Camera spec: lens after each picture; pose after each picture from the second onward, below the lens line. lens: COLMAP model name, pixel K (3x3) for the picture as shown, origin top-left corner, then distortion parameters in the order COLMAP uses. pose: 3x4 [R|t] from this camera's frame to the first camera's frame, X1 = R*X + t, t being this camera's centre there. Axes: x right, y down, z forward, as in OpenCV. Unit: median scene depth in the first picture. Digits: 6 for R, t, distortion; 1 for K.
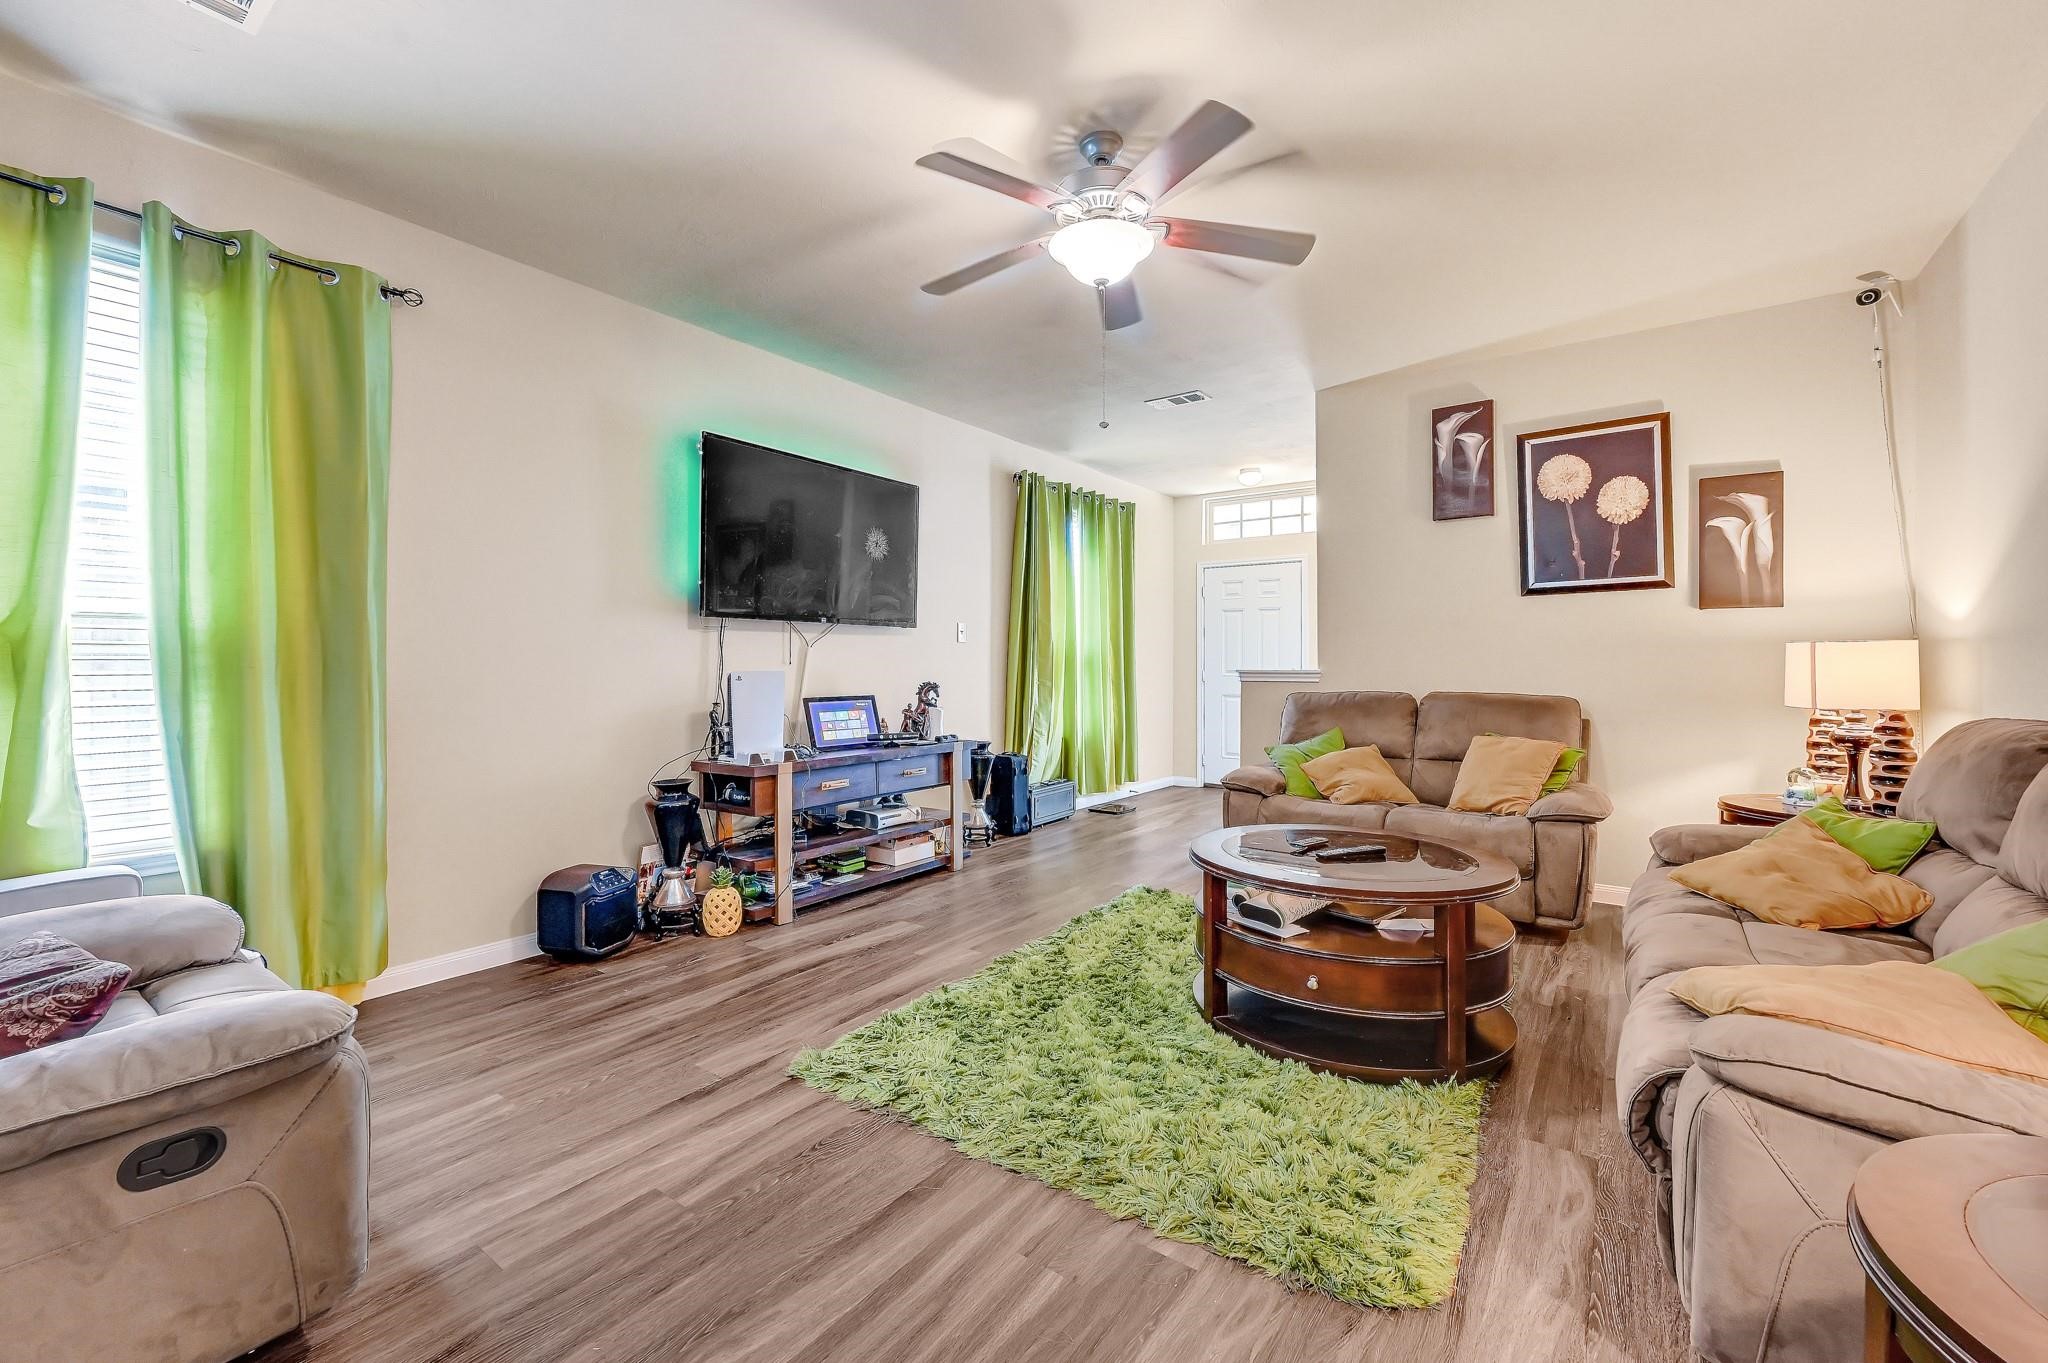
lens RADIAL K [[887.6, 0, 1028.8], [0, 887.6, 671.5], [0, 0, 1]] dist [0.002921, 0.000703]
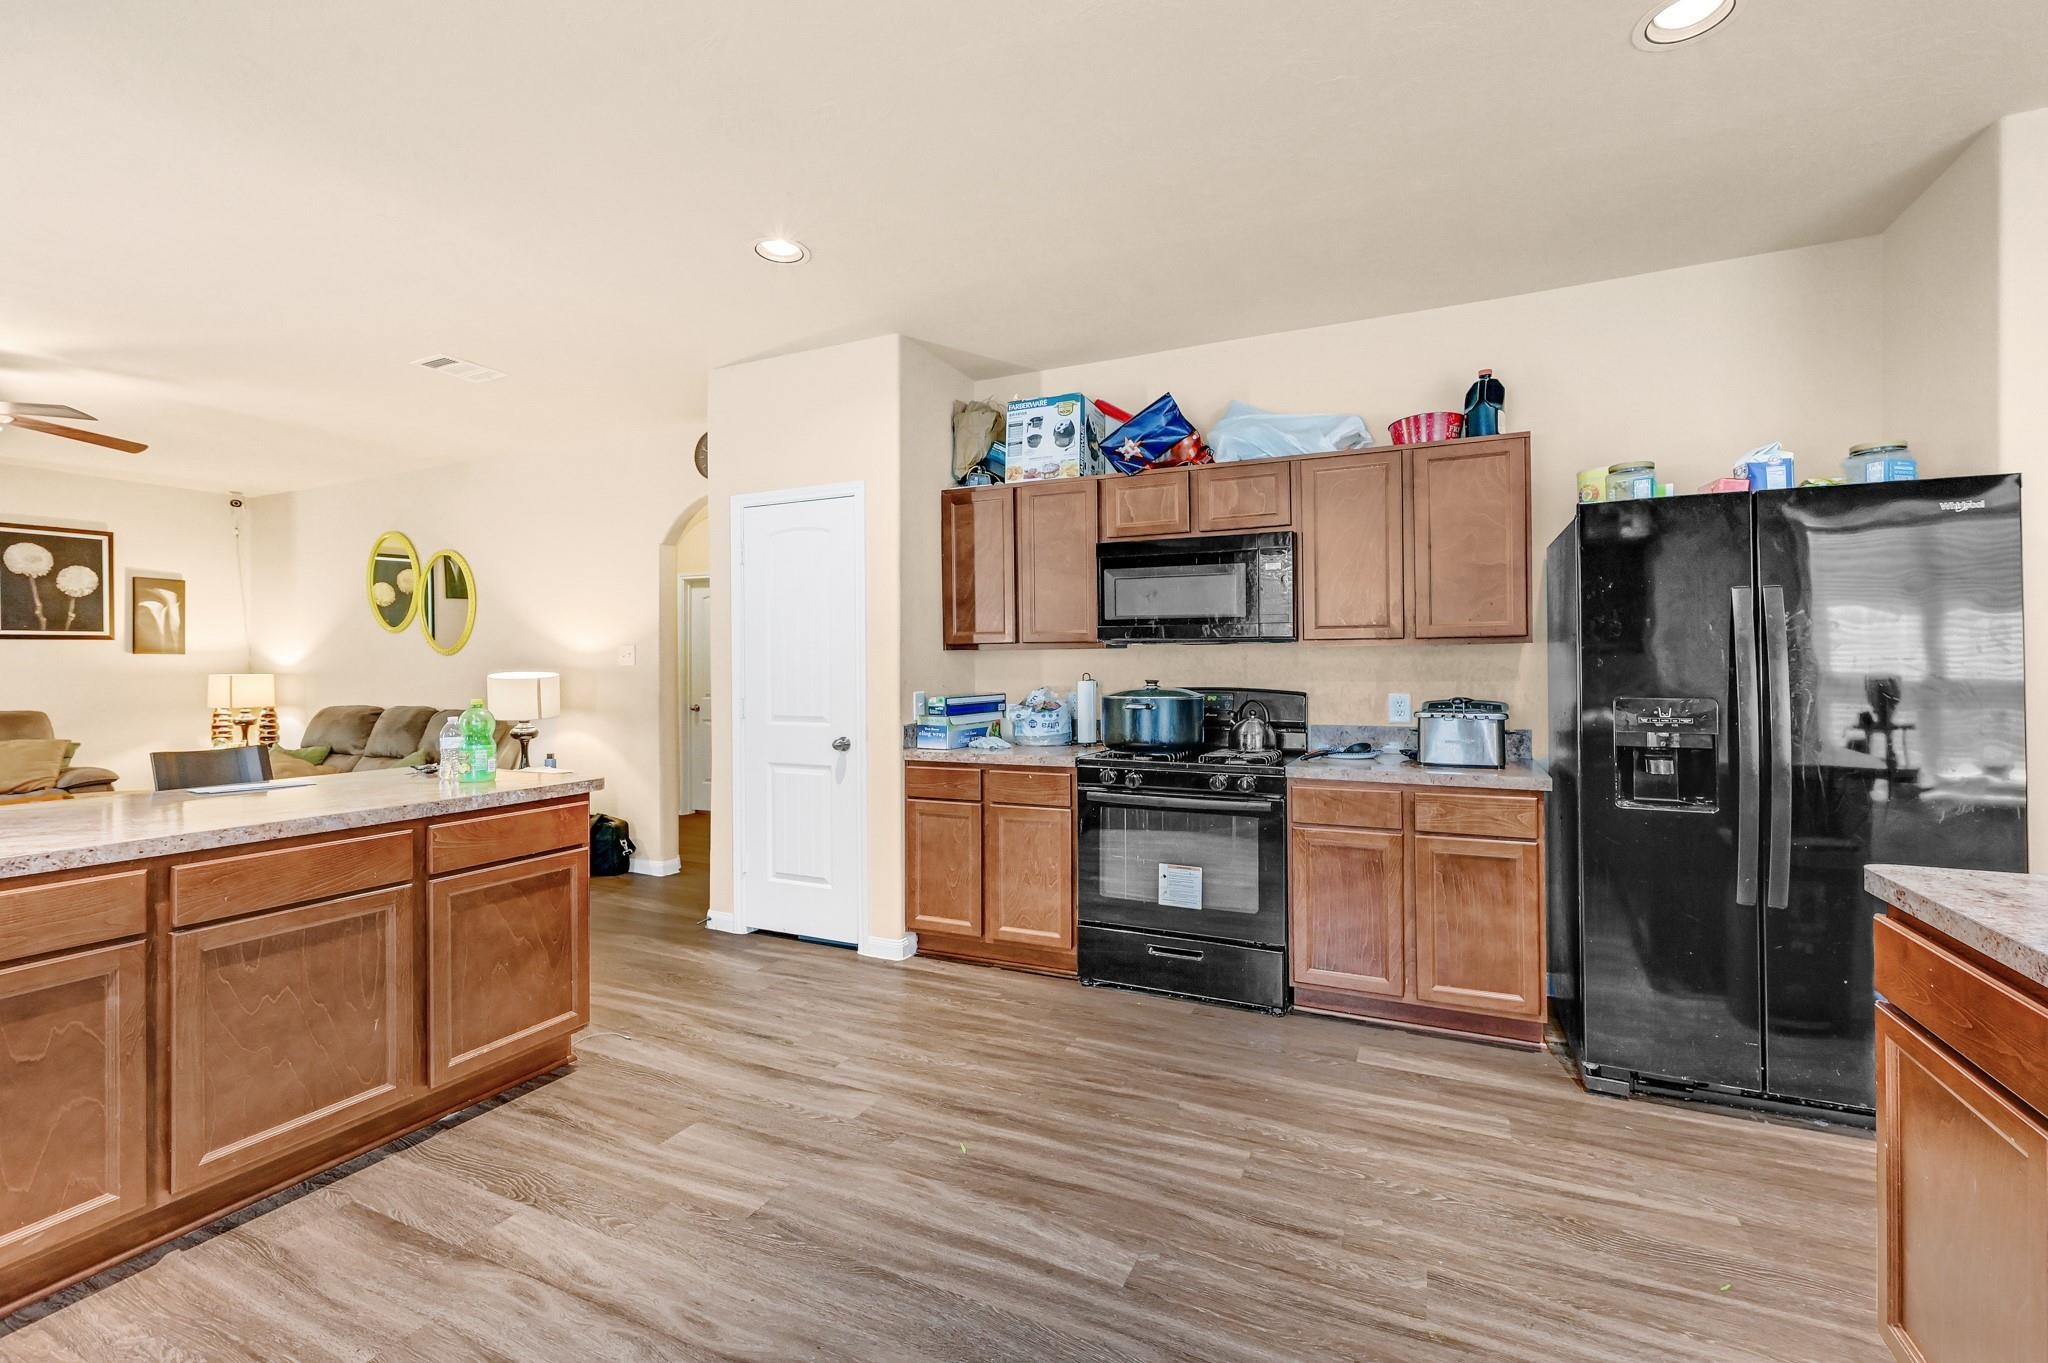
lens RADIAL K [[887.6, 0, 1037.3], [0, 887.6, 665.0], [0, 0, 1]] dist [0.002921, 0.000703]
pose [[-0.163531, -0.001790, 0.986537, -1.174565], [0.008662, 0.999957, 0.003250, -0.039151], [-0.986500, 0.009077, -0.163509, -0.405807]]
